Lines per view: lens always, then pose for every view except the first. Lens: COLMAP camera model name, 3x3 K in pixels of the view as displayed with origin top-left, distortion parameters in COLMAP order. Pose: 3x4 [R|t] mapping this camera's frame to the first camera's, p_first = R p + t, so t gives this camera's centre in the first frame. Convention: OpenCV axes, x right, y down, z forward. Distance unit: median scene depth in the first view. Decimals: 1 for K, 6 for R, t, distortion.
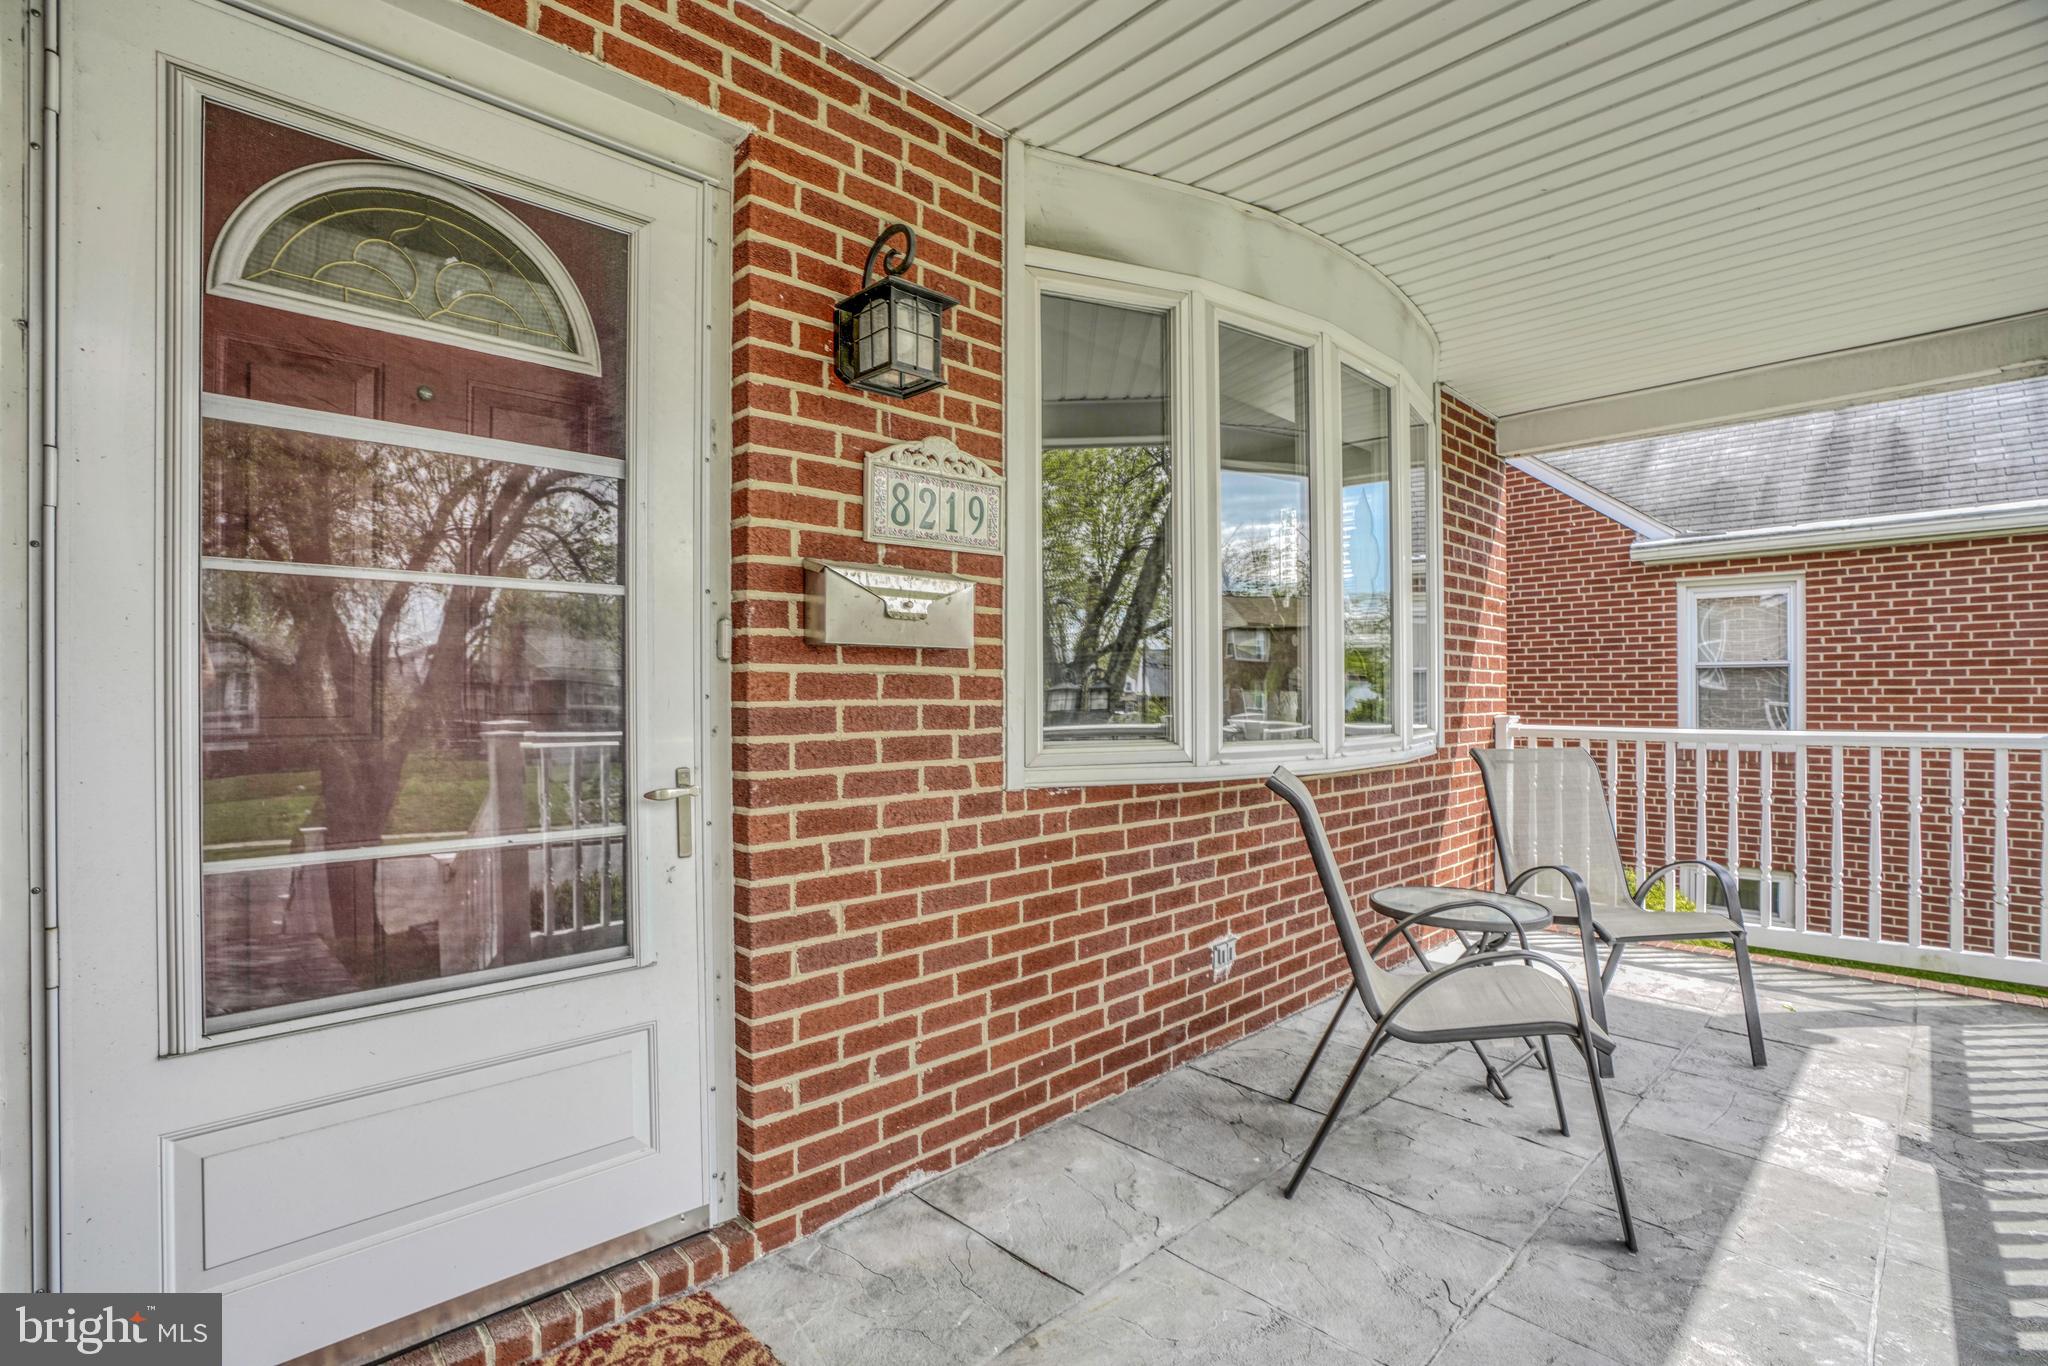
lens RADIAL K [[942.2, 0, 1025.0], [0, 942.2, 691.3], [0, 0, 1]] dist [-0.052150, 0.012894]
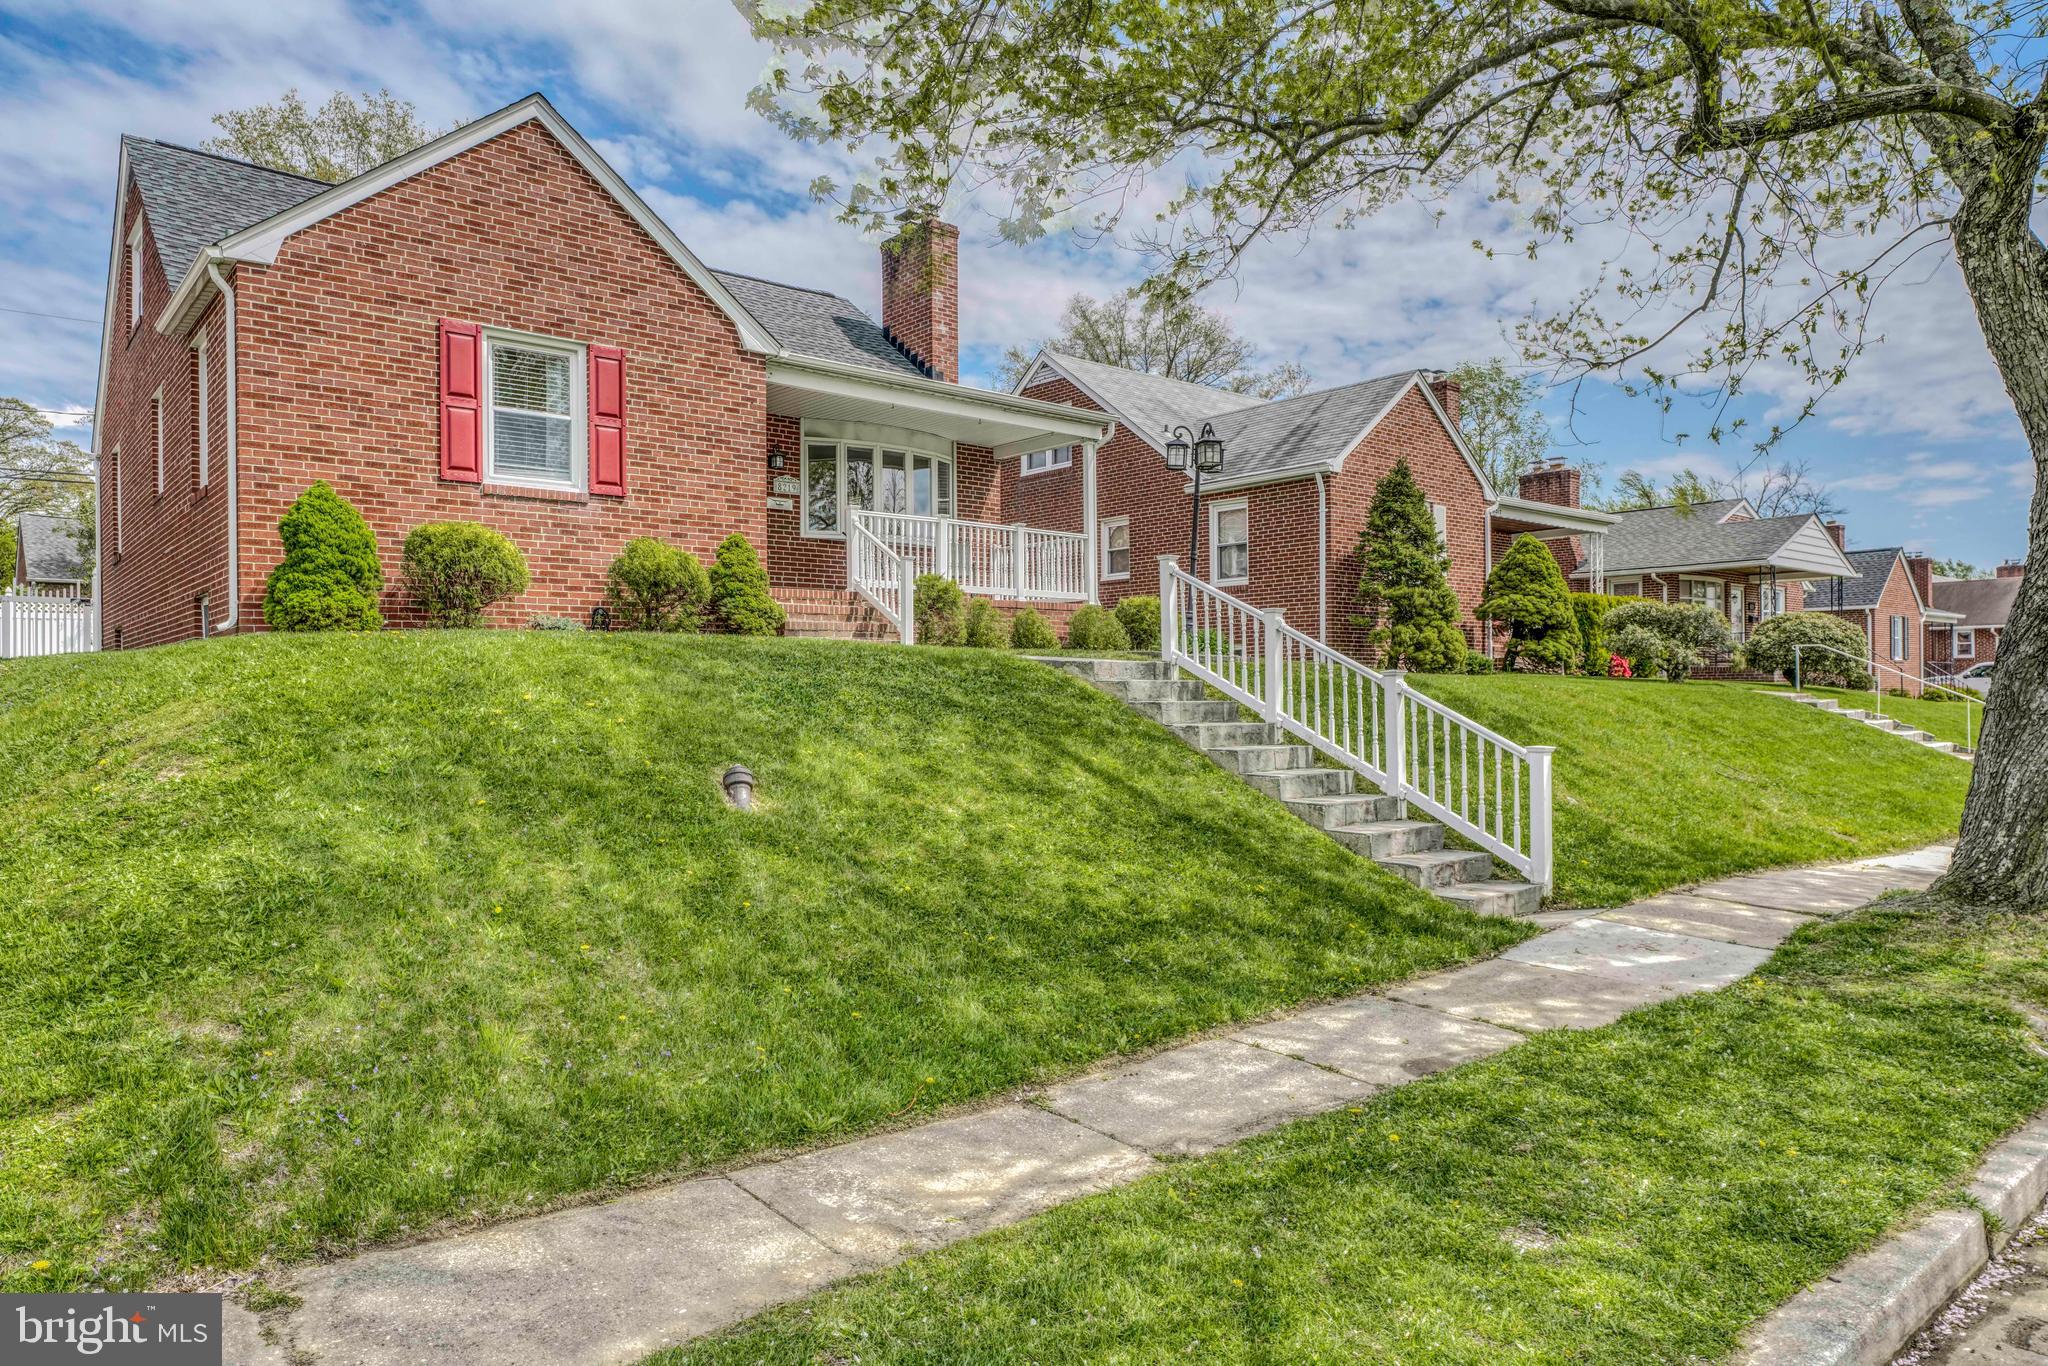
lens RADIAL K [[1316.1, 0, 1022.6], [0, 1316.1, 690.8], [0, 0, 1]] dist [0.014689, -0.000784]
pose [[0.998356, -0.009322, -0.056552, 1.556230], [0.009030, 0.999944, -0.005429, 0.976190], [0.056600, 0.004909, 0.998385, -6.113186]]
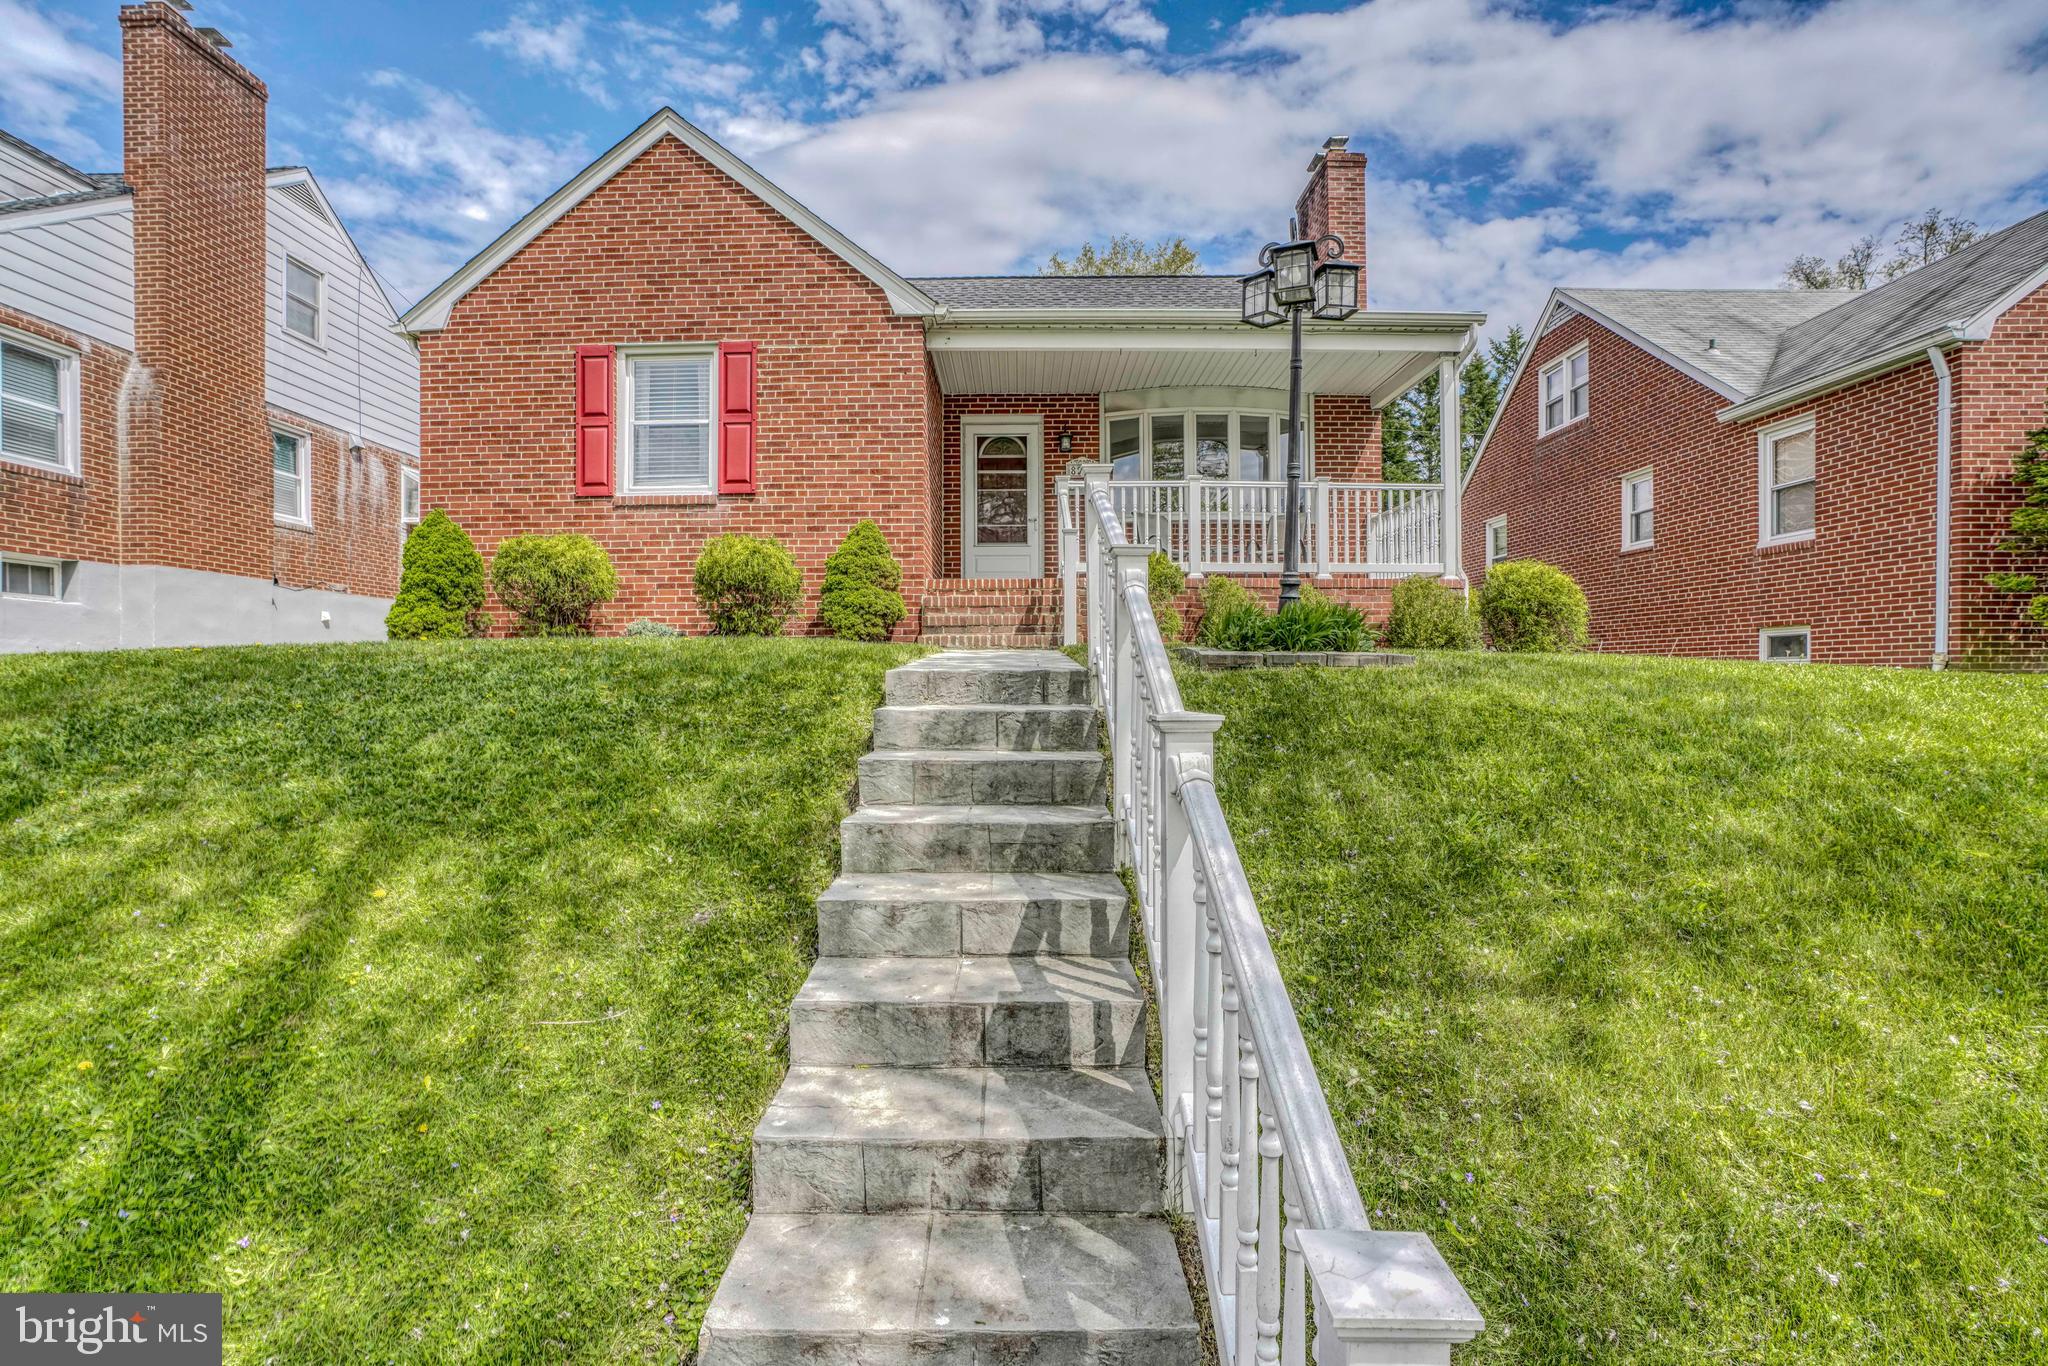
lens RADIAL K [[942.2, 0, 1010.9], [0, 942.2, 694.4], [0, 0, 1]] dist [-0.052150, 0.012894]
pose [[0.706926, 0.007215, -0.707250, 2.966348], [0.002533, 0.999916, 0.012733, 0.881286], [0.707283, -0.010793, 0.706848, -2.684739]]
